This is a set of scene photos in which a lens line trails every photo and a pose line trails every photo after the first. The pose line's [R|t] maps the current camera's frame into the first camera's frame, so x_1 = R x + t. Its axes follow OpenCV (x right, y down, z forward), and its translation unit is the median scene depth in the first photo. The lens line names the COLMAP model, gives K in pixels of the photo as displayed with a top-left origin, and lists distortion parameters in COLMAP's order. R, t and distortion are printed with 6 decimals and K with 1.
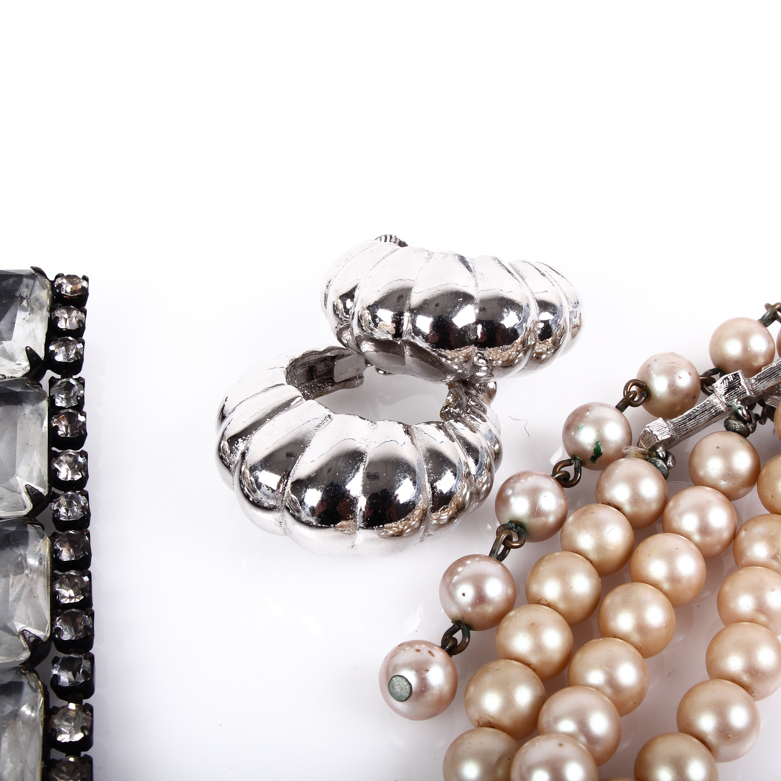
lens RADIAL K [[1384.7, 0, 390.5], [0, 1384.7, 390.5], [0, 0, 1]] dist [-0.083469, -0.152078]
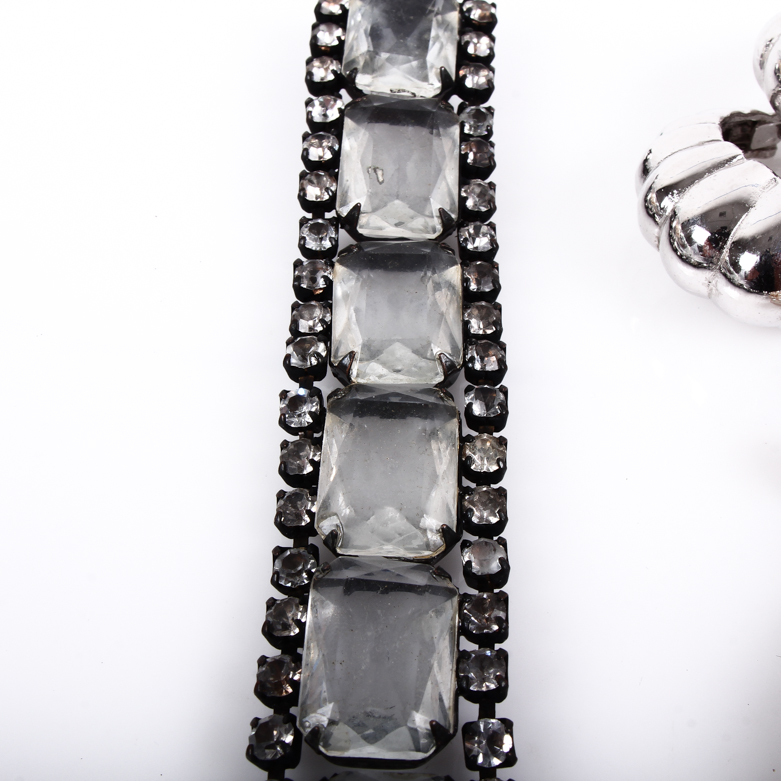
lens RADIAL K [[1384.7, 0, 390.5], [0, 1384.7, 390.5], [0, 0, 1]] dist [-0.083469, -0.152078]
pose [[0.985550, 0.146956, -0.084233, -0.197181], [-0.132981, 0.979300, 0.152605, 0.050149], [0.104915, -0.139199, 0.984691, 0.021957]]
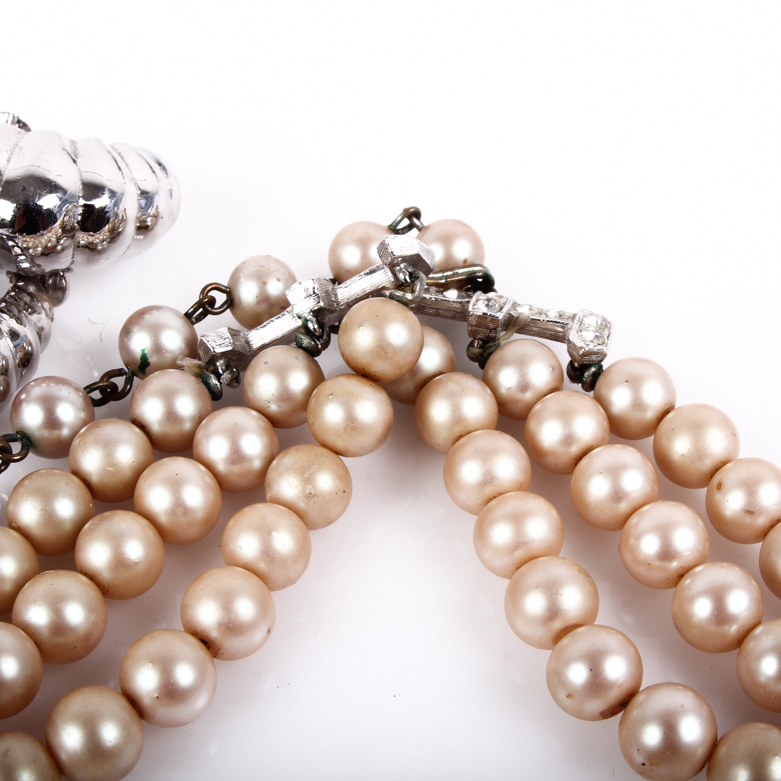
lens RADIAL K [[1384.7, 0, 390.5], [0, 1384.7, 390.5], [0, 0, 1]] dist [-0.083469, -0.152078]
pose [[0.995525, 0.072843, -0.060195, 0.364029], [-0.071148, 0.997020, 0.029826, 0.027038], [0.062189, -0.025410, 0.997741, 0.152247]]
